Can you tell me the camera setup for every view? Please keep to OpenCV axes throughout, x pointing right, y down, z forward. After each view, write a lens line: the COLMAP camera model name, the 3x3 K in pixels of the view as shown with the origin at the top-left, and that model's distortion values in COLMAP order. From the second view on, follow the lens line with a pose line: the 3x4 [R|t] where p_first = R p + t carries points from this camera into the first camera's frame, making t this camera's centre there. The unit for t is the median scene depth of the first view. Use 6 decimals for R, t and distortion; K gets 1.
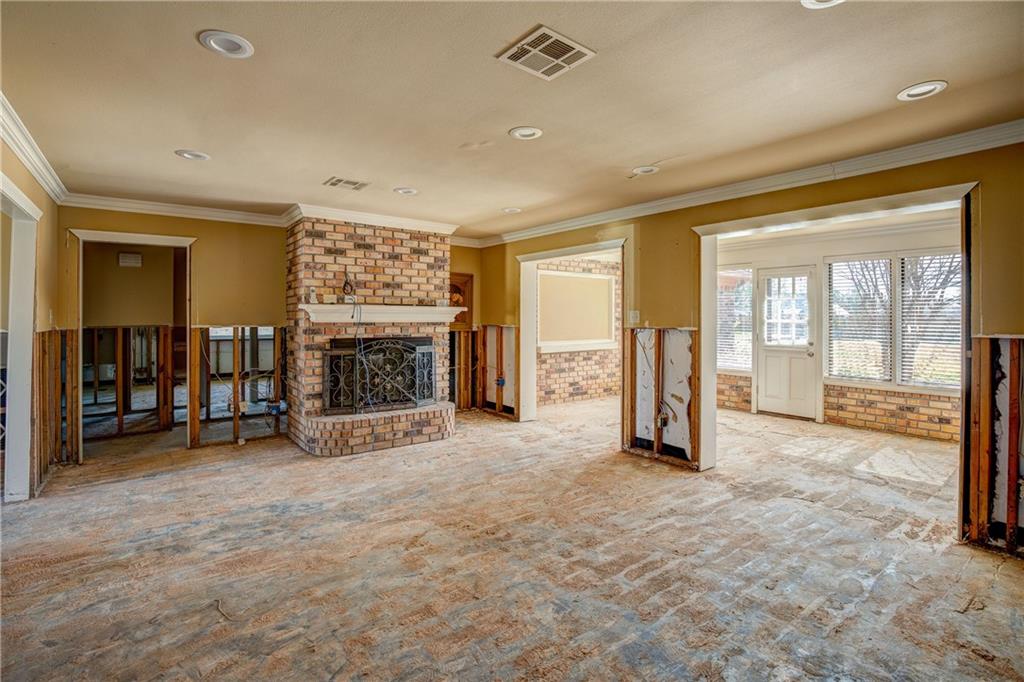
lens RADIAL K [[492.0, 0, 510.2], [0, 492.0, 319.9], [0, 0, 1]] dist [-0.045565, 0.000437]
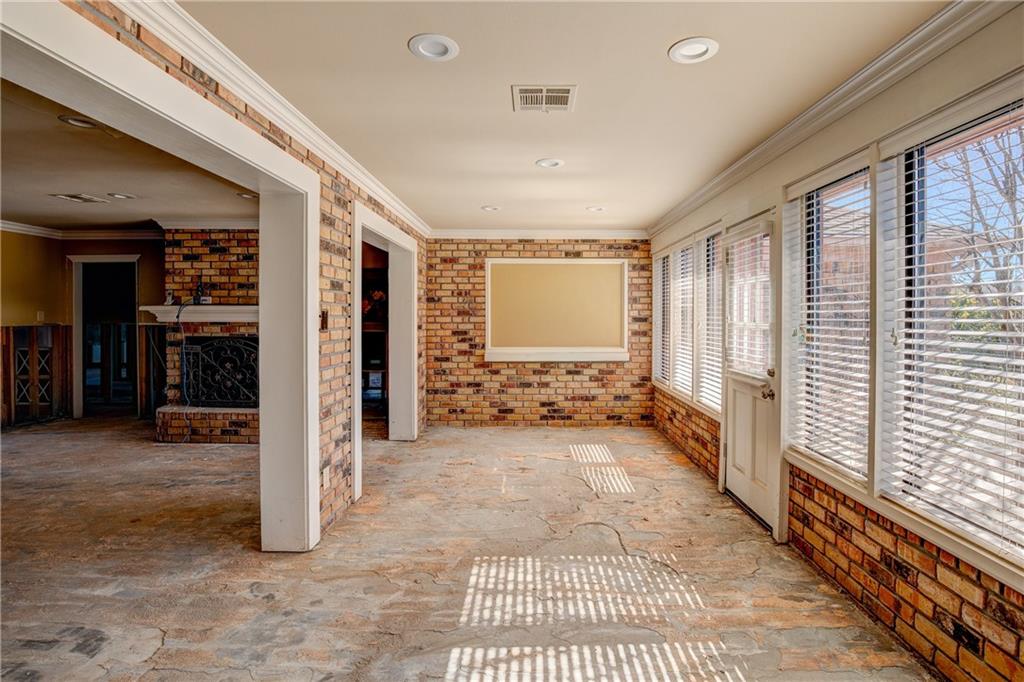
lens RADIAL K [[492.0, 0, 510.2], [0, 492.0, 319.9], [0, 0, 1]] dist [-0.045565, 0.000437]
pose [[0.798294, 0.005360, -0.602244, 0.820836], [-0.004016, 0.999986, 0.003576, -0.005104], [0.602254, -0.000436, 0.798304, 0.531581]]
